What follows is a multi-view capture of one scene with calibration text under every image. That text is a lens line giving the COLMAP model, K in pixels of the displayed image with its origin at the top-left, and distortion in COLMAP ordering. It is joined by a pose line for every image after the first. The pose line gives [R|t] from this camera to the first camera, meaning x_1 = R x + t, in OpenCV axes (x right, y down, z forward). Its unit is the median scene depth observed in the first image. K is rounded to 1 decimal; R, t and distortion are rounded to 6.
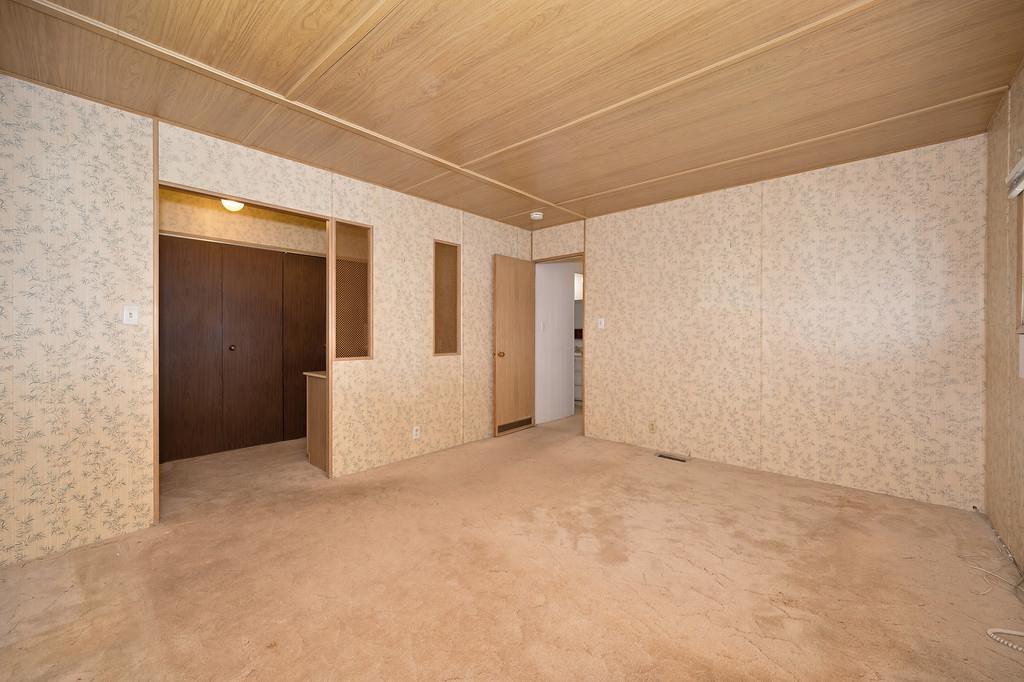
lens RADIAL K [[408.3, 0, 515.3], [0, 408.3, 335.4], [0, 0, 1]] dist [0.000141, 0.000055]
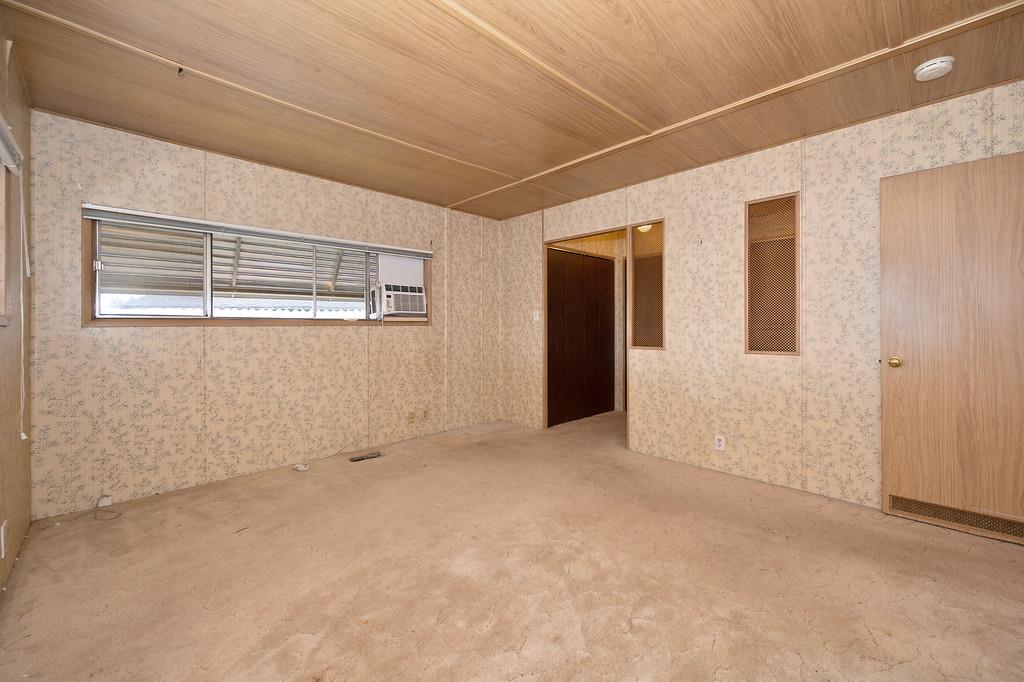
lens RADIAL K [[411.4, 0, 513.9], [0, 411.4, 324.8], [0, 0, 1]] dist [-0.000582, -0.000059]
pose [[-0.066343, -0.001718, -0.997795, 0.678342], [0.001774, 0.999997, -0.001840, -0.003592], [0.997795, -0.001892, -0.066339, 0.686979]]
